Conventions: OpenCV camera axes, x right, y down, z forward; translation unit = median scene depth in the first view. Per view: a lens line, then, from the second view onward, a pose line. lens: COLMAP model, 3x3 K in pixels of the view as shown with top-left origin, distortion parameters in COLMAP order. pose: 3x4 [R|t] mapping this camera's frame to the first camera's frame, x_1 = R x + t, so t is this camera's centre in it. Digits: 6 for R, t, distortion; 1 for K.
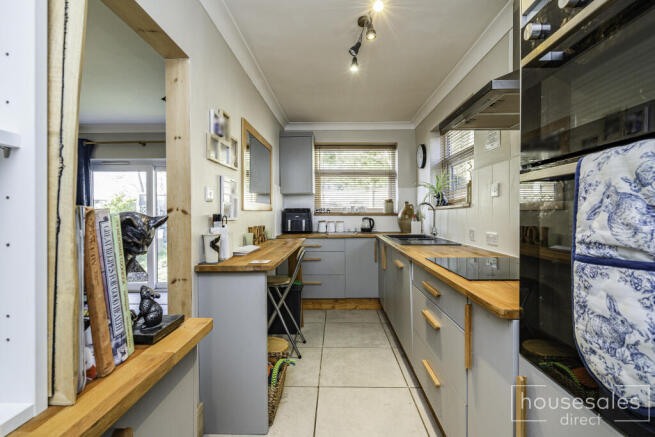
lens RADIAL K [[302.4, 0, 328.8], [0, 302.4, 216.2], [0, 0, 1]] dist [0.000402, 0.000583]
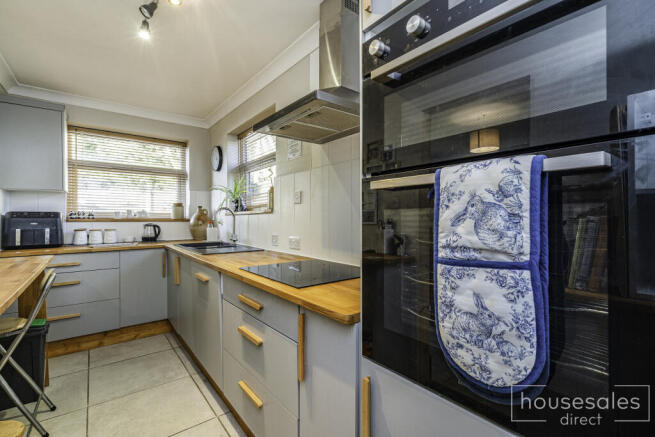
lens RADIAL K [[302.4, 0, 326.5], [0, 302.4, 216.9], [0, 0, 1]] dist [0.000402, 0.000583]
pose [[0.775634, 0.003012, 0.631175, -0.046282], [0.006505, 0.999897, -0.012765, -0.002452], [-0.631149, 0.014007, 0.775535, 0.105130]]
